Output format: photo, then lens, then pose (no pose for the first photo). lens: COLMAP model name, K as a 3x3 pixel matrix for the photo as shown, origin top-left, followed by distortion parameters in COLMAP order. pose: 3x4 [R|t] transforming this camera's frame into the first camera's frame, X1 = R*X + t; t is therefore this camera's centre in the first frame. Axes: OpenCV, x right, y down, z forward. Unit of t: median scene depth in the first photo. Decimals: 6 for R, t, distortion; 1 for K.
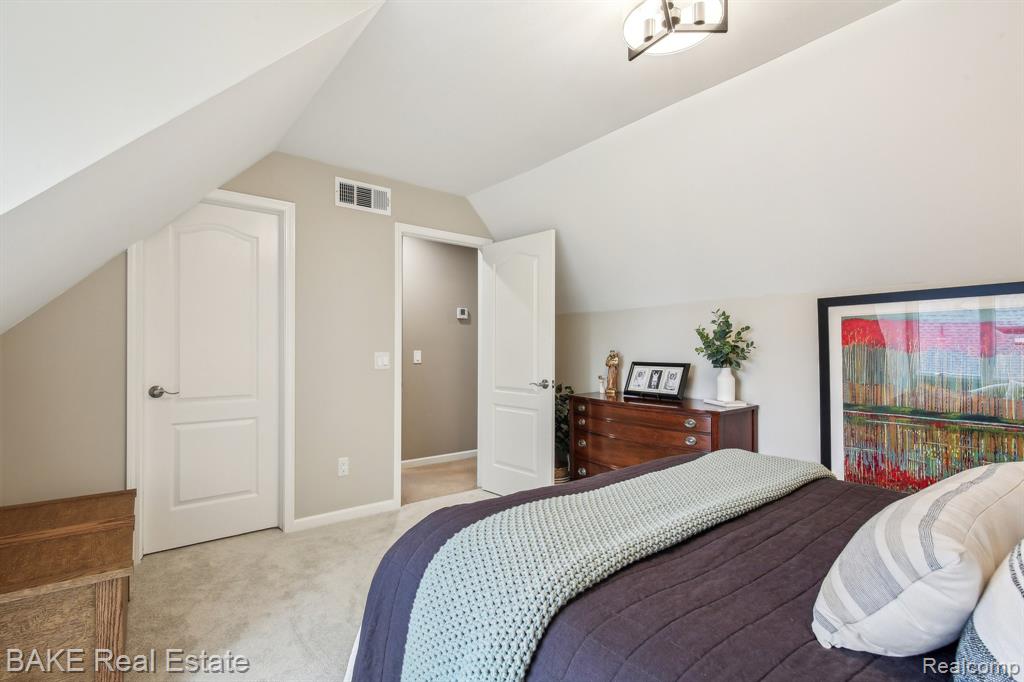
lens RADIAL K [[473.2, 0, 506.6], [0, 473.2, 341.4], [0, 0, 1]] dist [-0.000097, -0.000672]
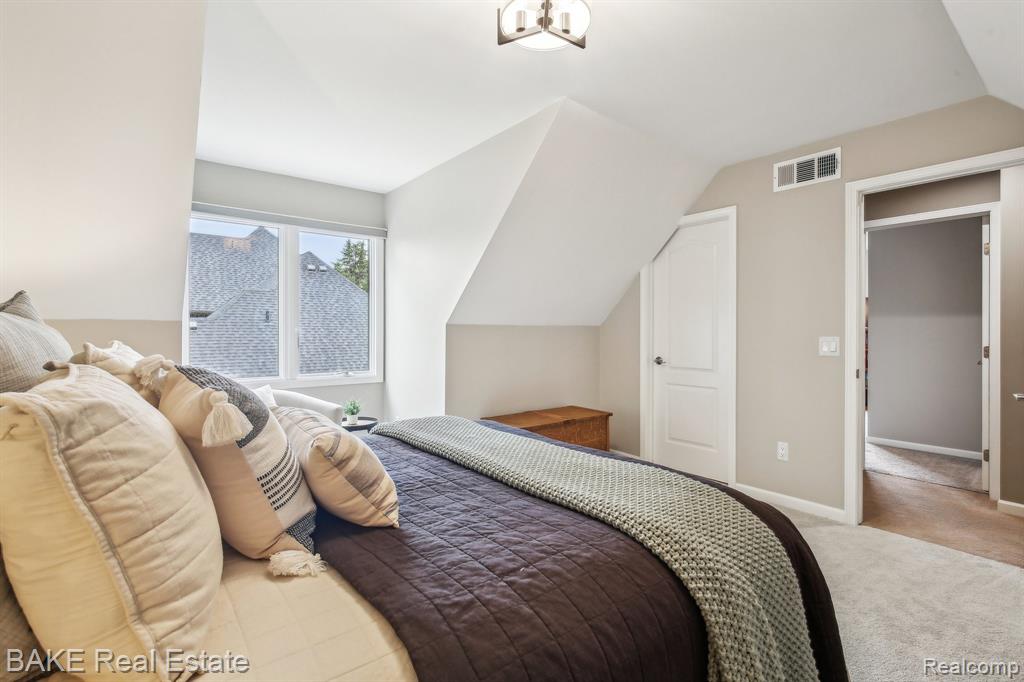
lens RADIAL K [[473.2, 0, 506.6], [0, 473.2, 341.4], [0, 0, 1]] dist [-0.000097, -0.000672]
pose [[-0.010951, 0.007403, -0.999913, 0.666988], [-0.004289, 0.999963, 0.007450, 0.028926], [0.999931, 0.004371, -0.010919, 0.434118]]
